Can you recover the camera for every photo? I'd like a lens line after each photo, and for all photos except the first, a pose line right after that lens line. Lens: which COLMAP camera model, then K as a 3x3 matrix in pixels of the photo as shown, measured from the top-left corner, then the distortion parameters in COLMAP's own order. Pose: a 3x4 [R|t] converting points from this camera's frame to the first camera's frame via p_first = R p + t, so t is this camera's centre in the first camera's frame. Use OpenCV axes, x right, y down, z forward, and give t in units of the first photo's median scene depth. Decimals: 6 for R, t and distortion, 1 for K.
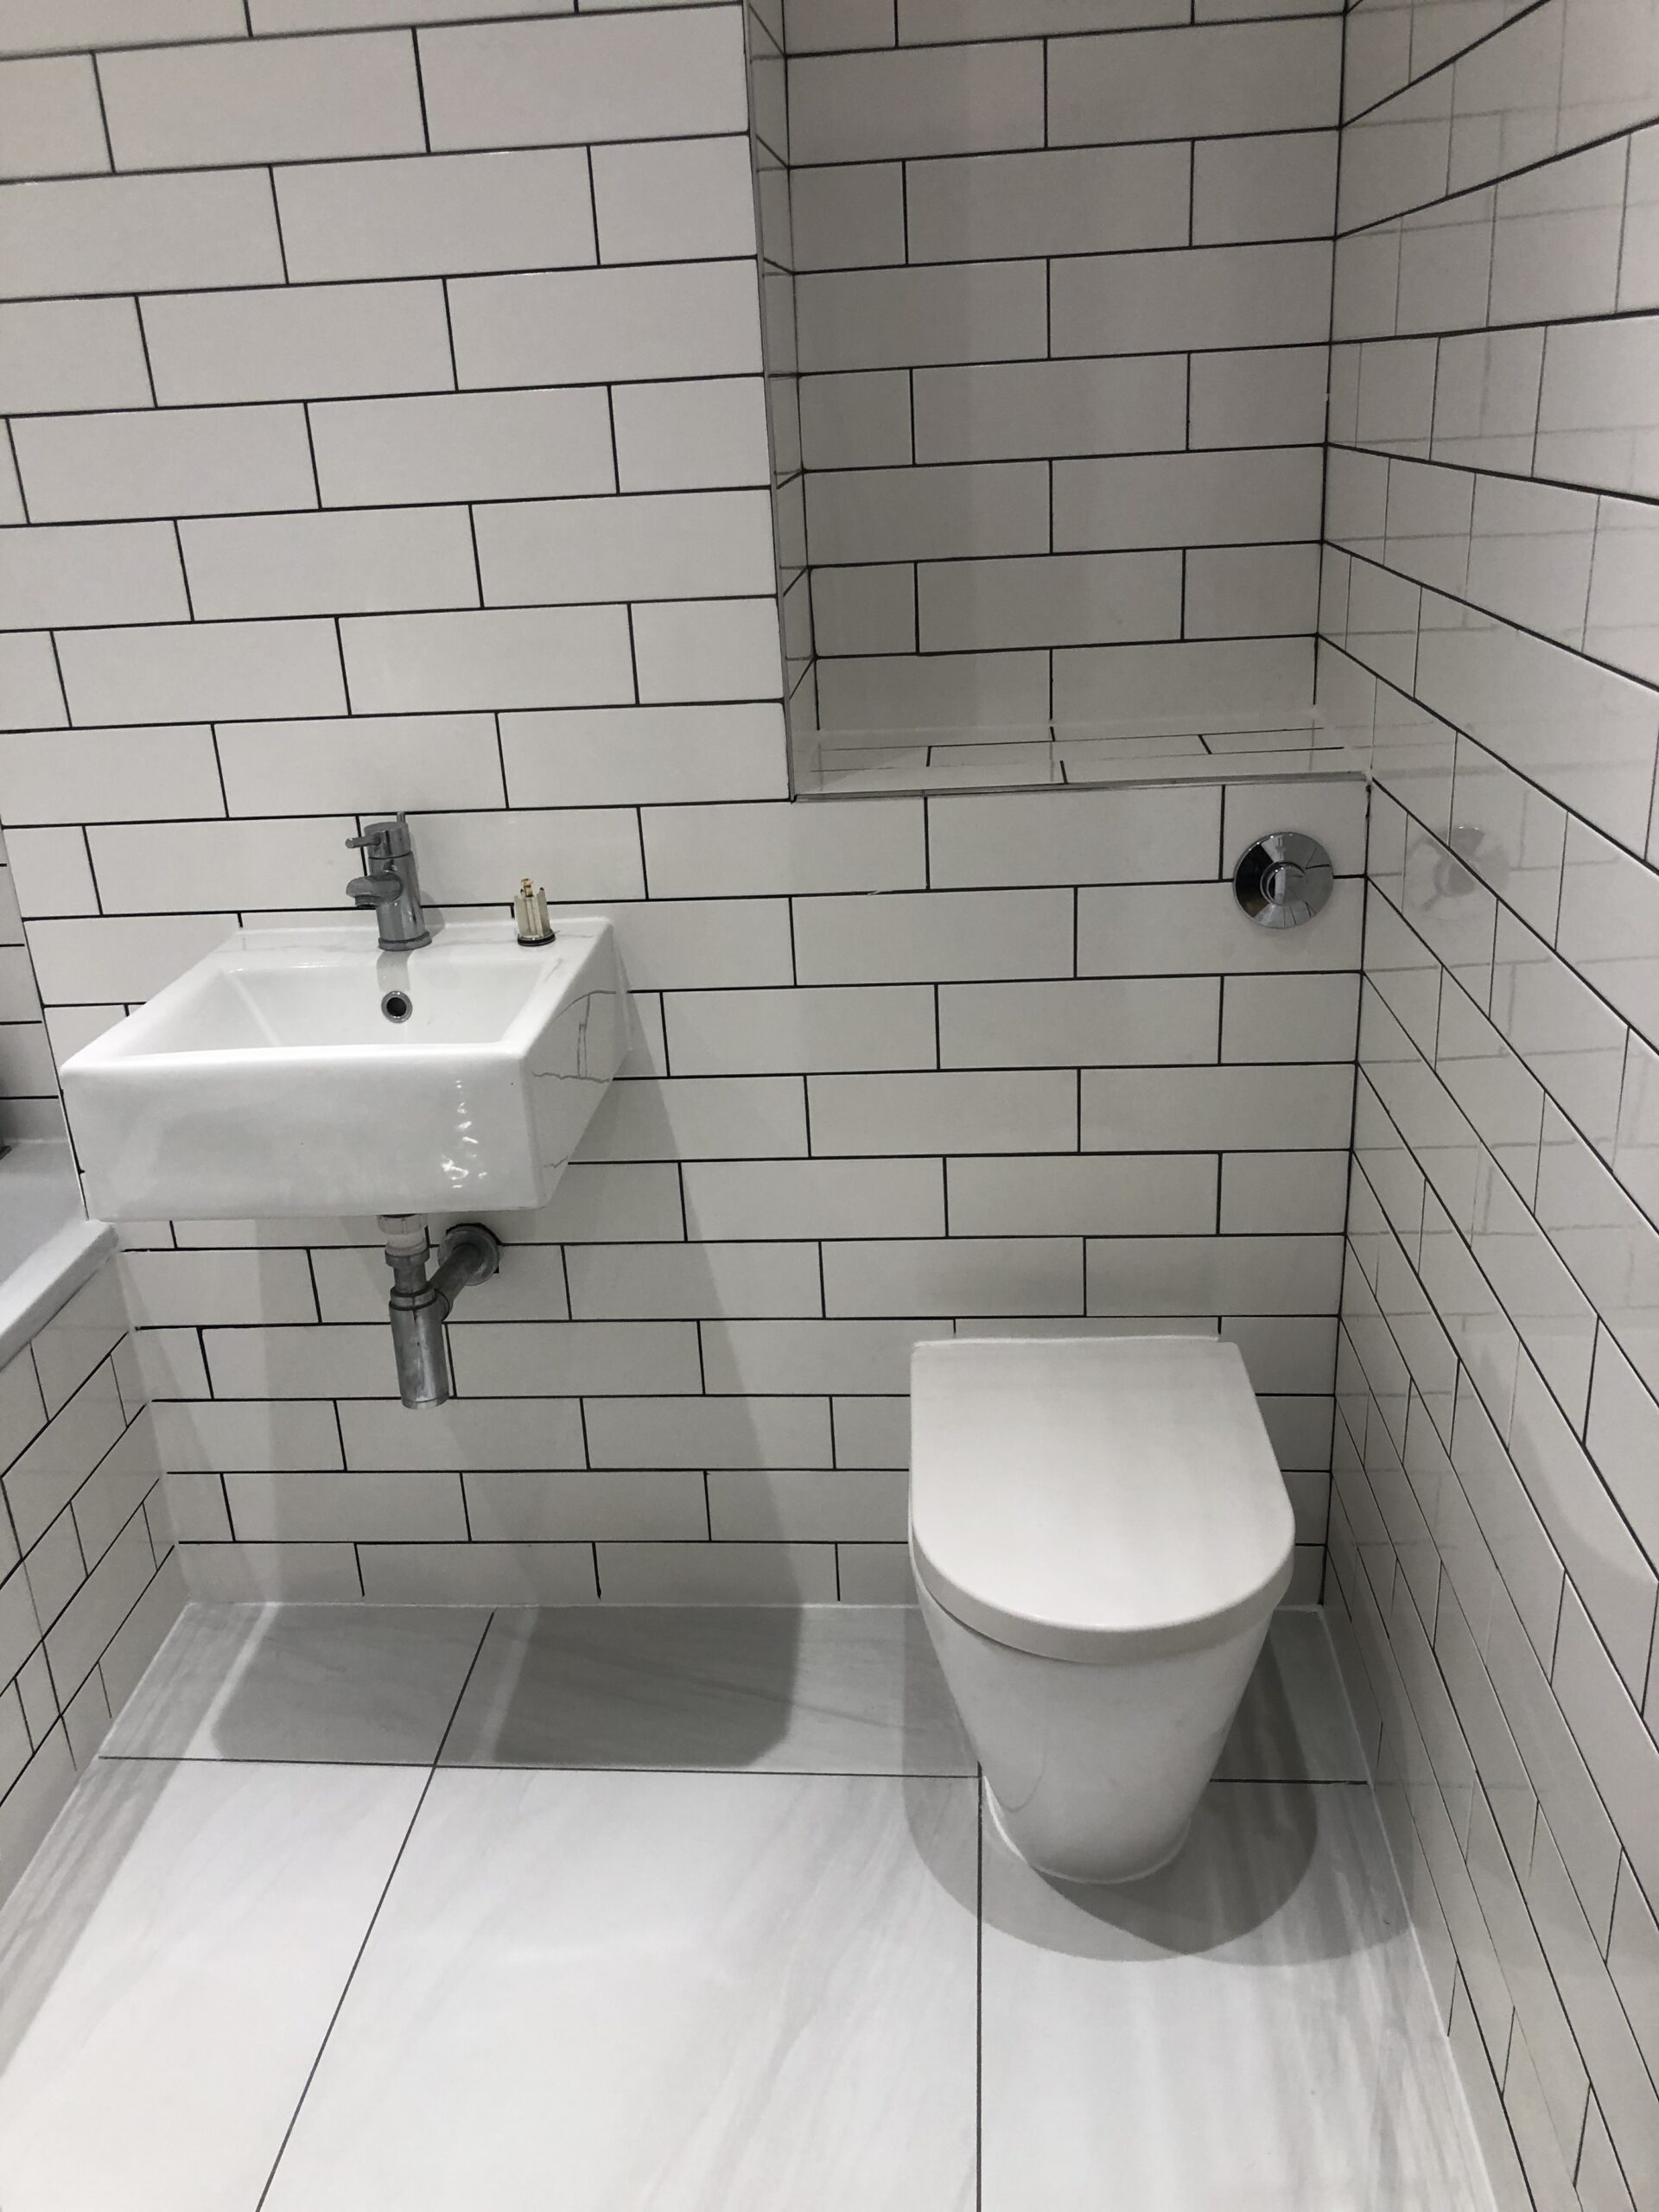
lens RADIAL K [[1814.8, 0, 825.5], [0, 1814.8, 1104.4], [0, 0, 1]] dist [0.011025, 0.023997]
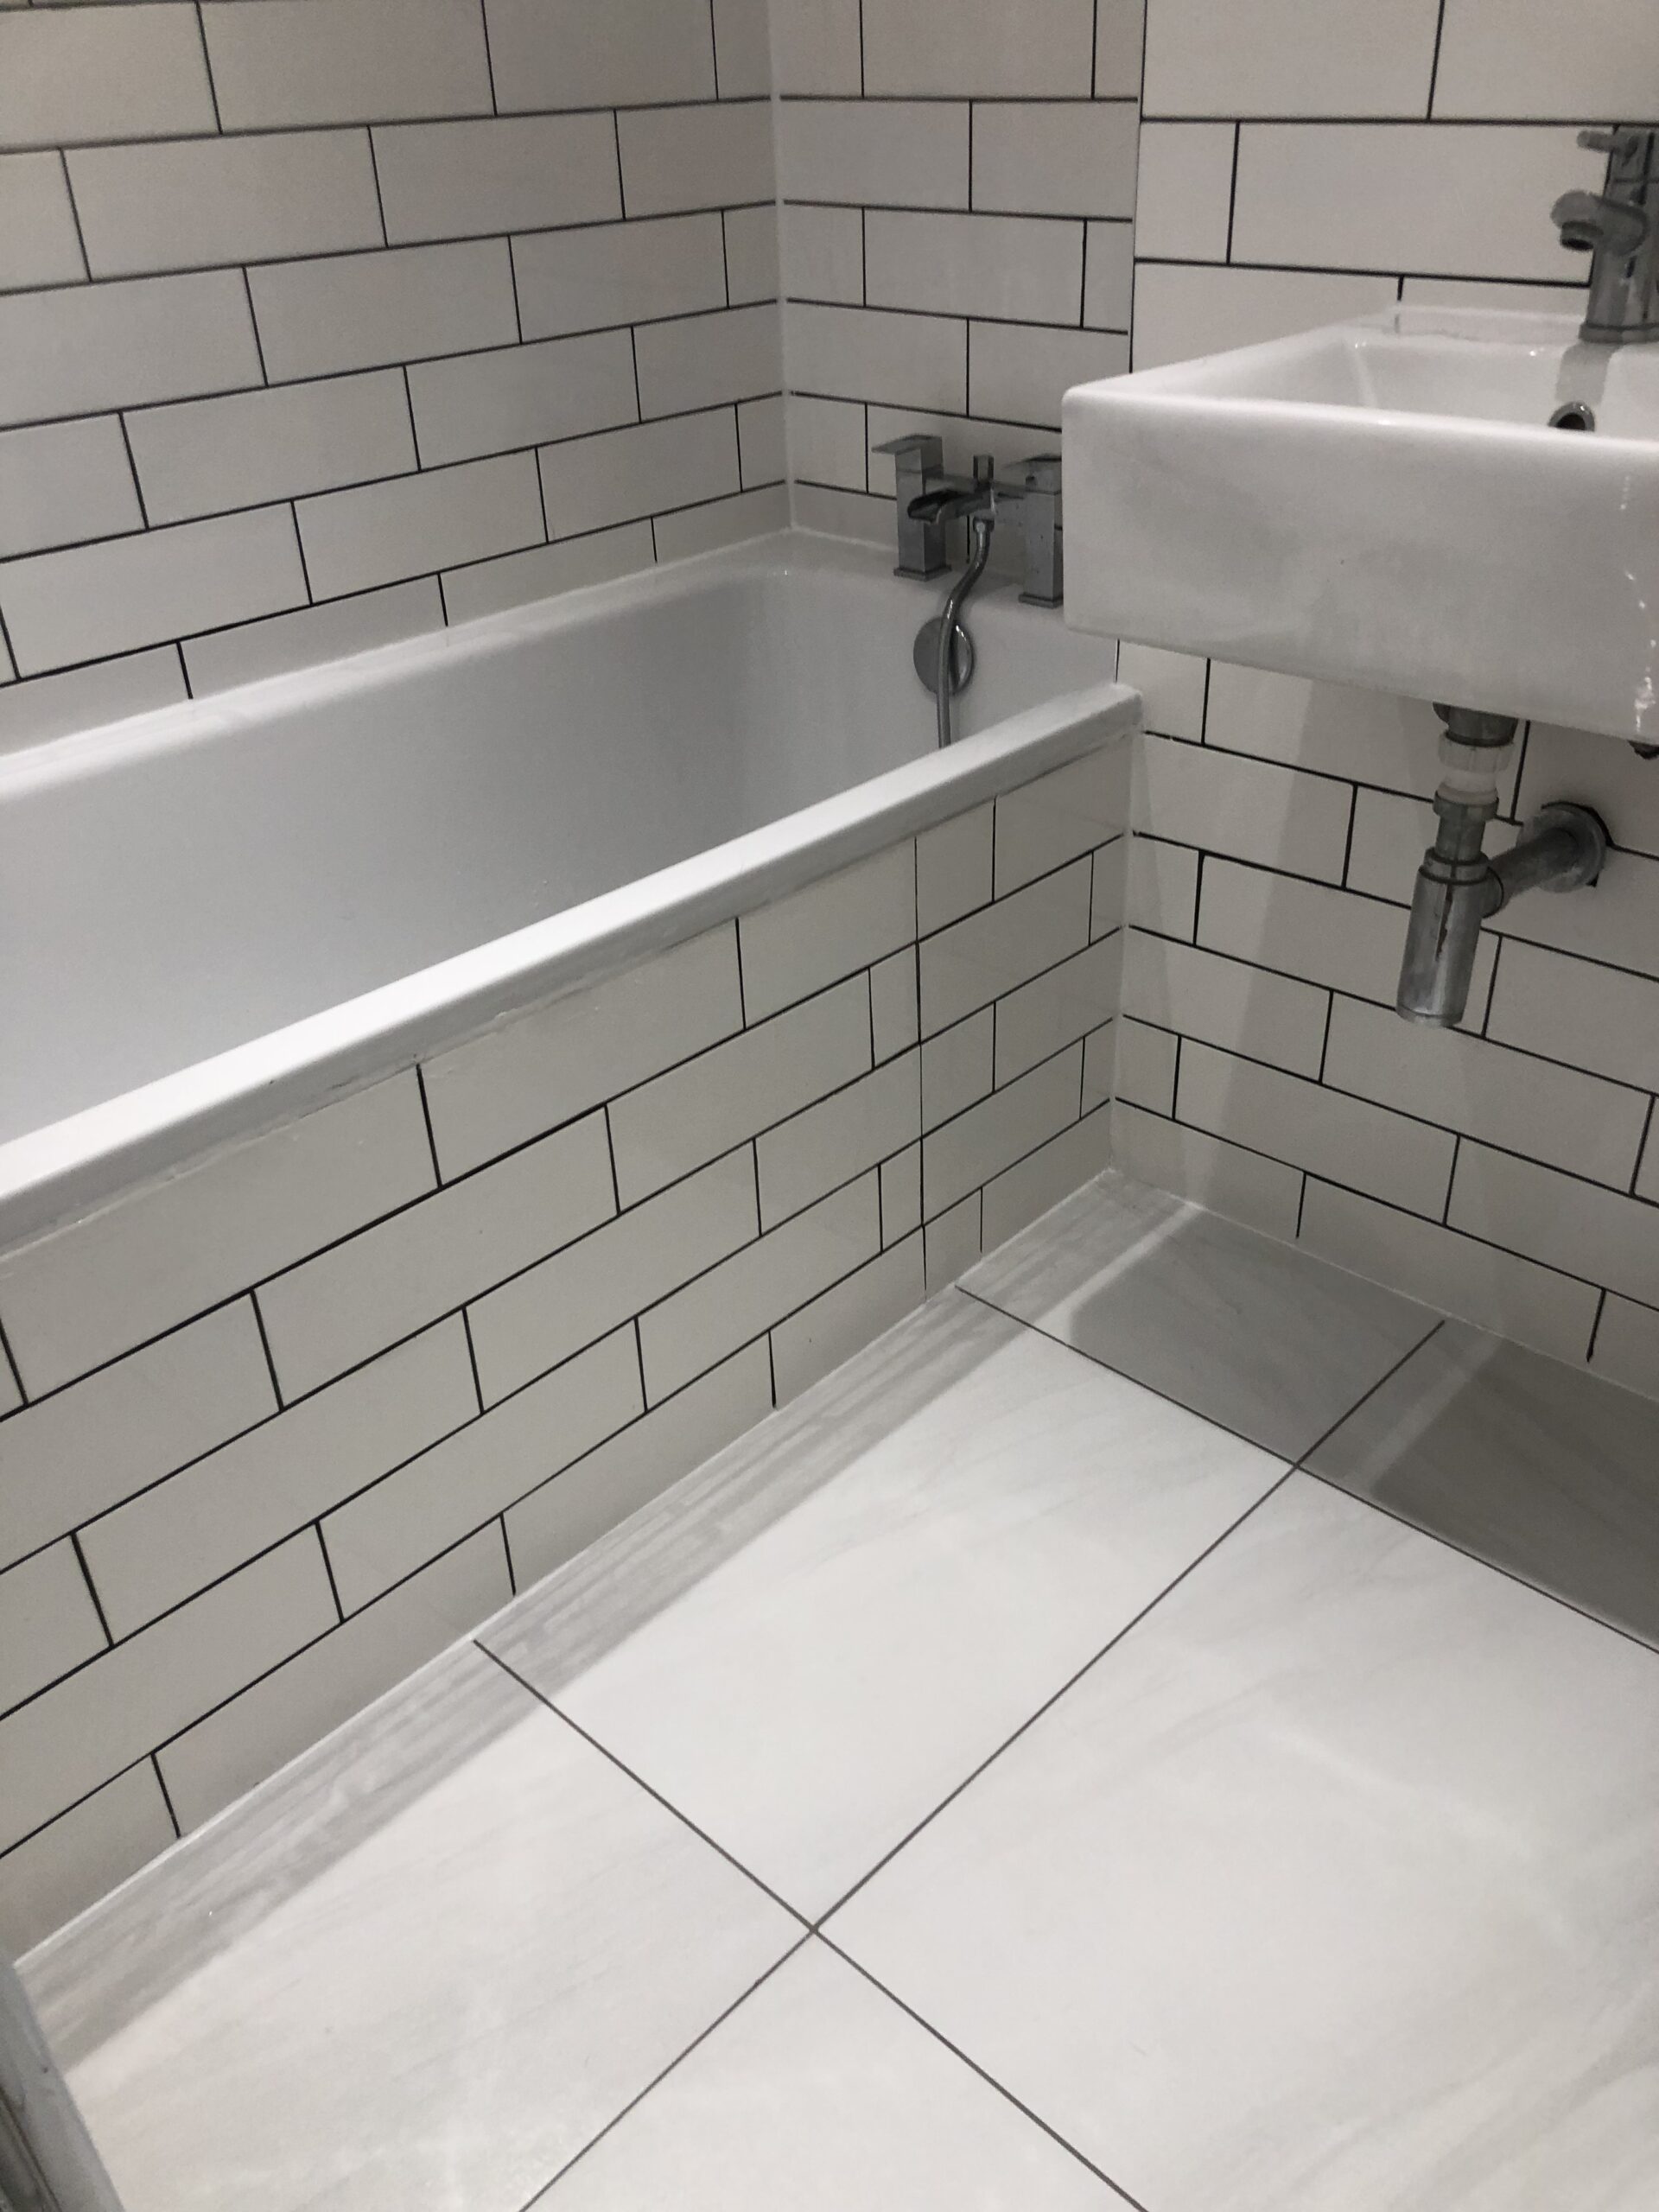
lens RADIAL K [[1814.8, 0, 836.0], [0, 1814.8, 1114.2], [0, 0, 1]] dist [0.011025, 0.023997]
pose [[0.779214, 0.342486, -0.524908, -0.009259], [-0.235968, 0.936182, 0.260541, 0.062926], [0.580641, -0.079156, 0.810303, 0.256227]]
